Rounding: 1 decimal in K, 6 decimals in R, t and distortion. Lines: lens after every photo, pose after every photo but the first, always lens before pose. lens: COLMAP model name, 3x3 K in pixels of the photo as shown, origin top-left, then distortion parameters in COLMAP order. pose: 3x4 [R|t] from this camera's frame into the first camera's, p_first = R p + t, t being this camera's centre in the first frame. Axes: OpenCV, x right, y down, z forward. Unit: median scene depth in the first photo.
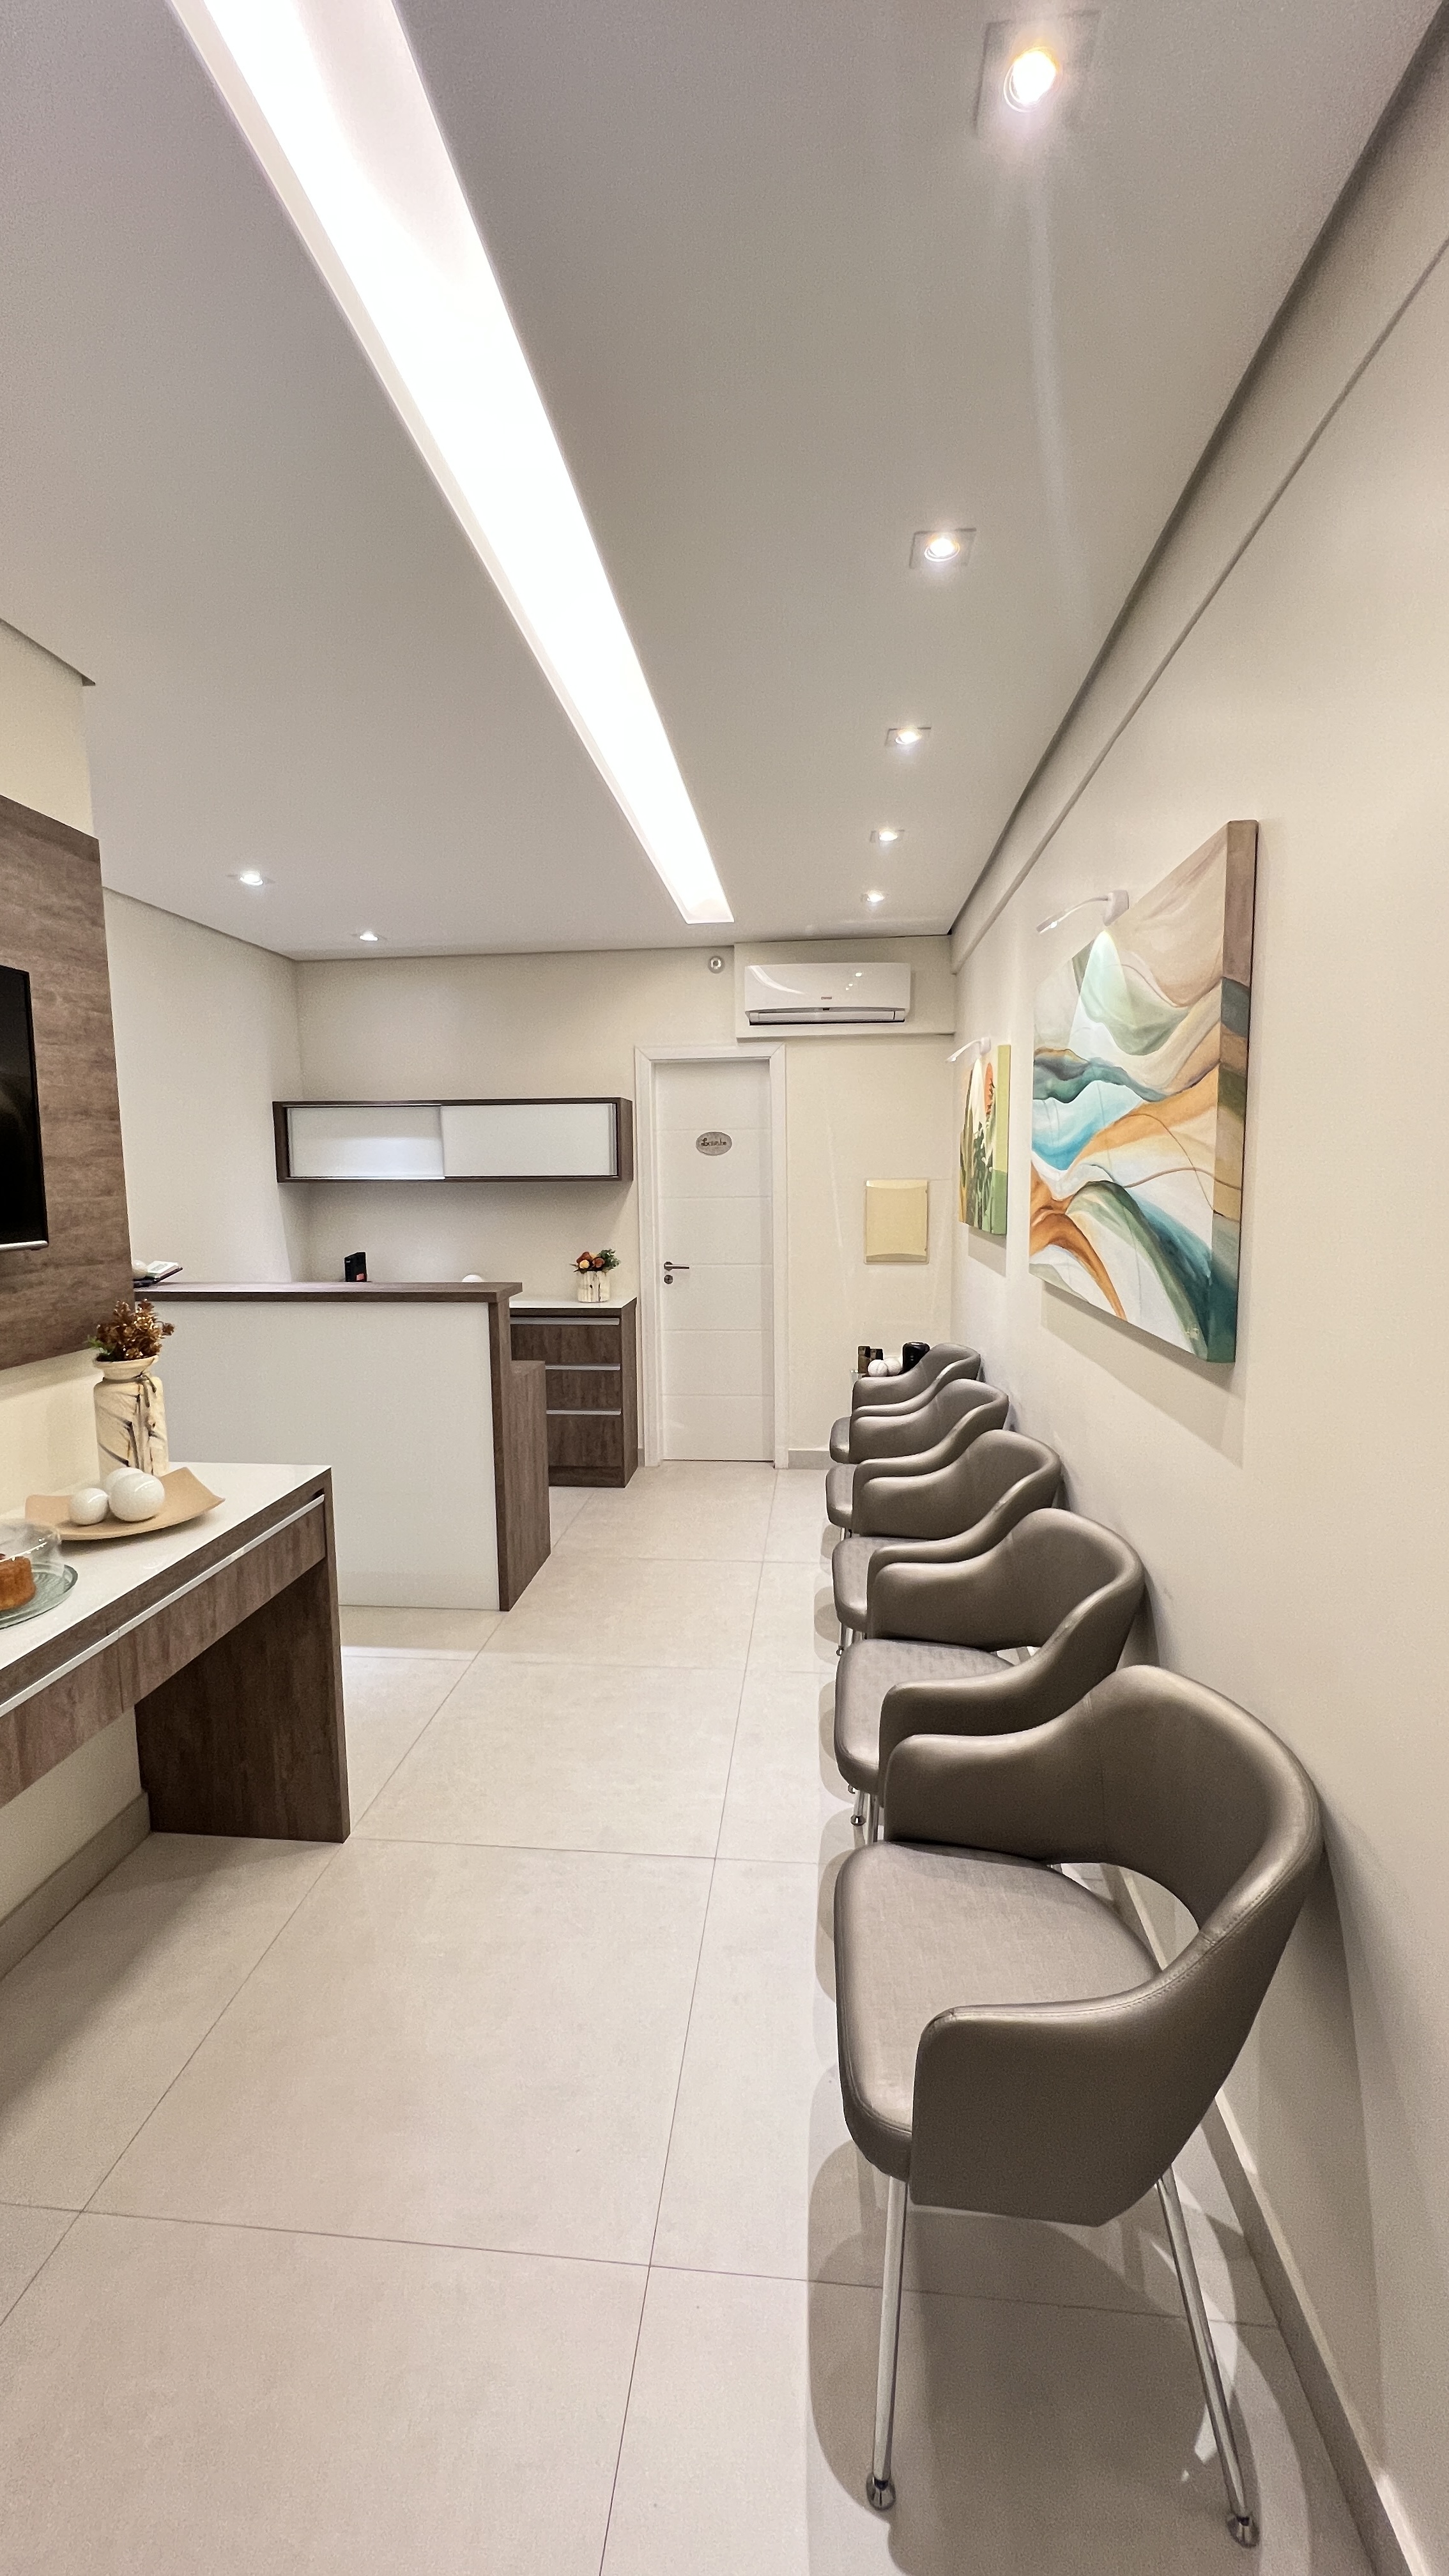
lens RADIAL K [[1027.1, 0, 725.9], [0, 1027.1, 1288.1], [0, 0, 1]] dist [-0.001327, -0.000052]
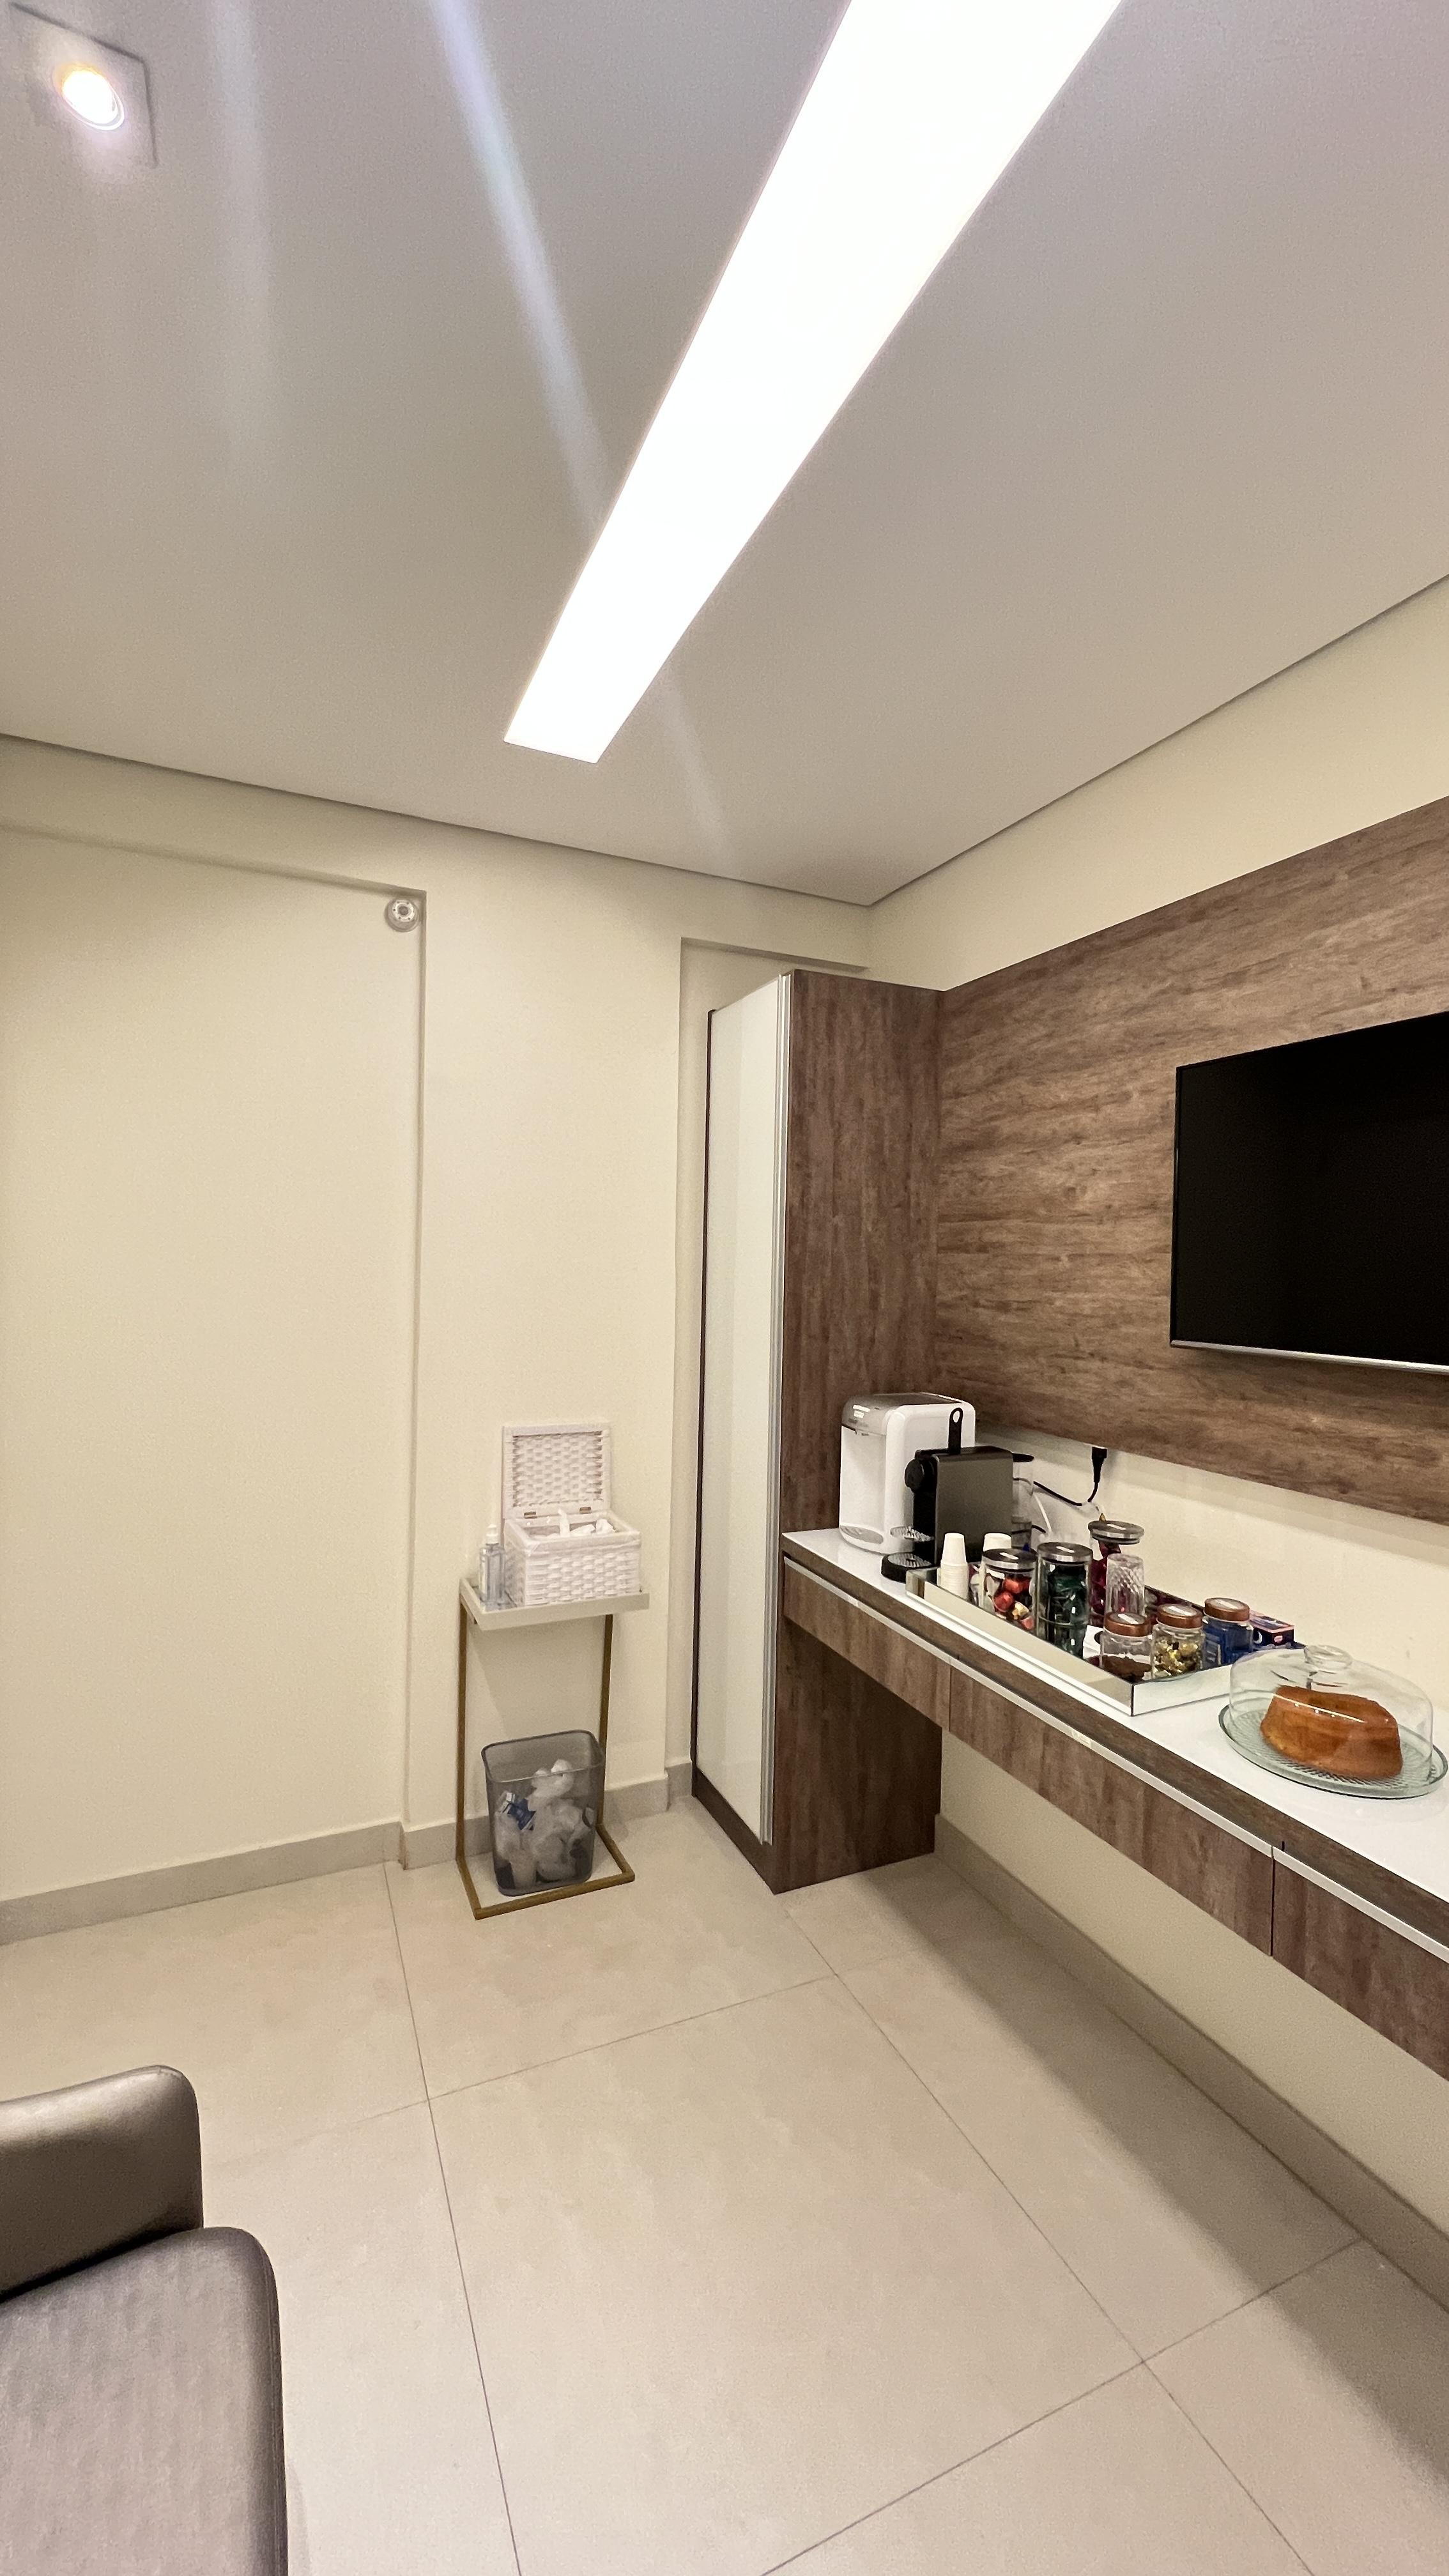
lens RADIAL K [[1027.1, 0, 726.0], [0, 1027.1, 1285.7], [0, 0, 1]] dist [-0.001327, -0.000052]
pose [[-0.865833, 0.017854, -0.500015, 0.184575], [-0.057695, 0.989134, 0.135224, -0.206919], [0.496996, 0.145930, -0.855394, 1.642265]]
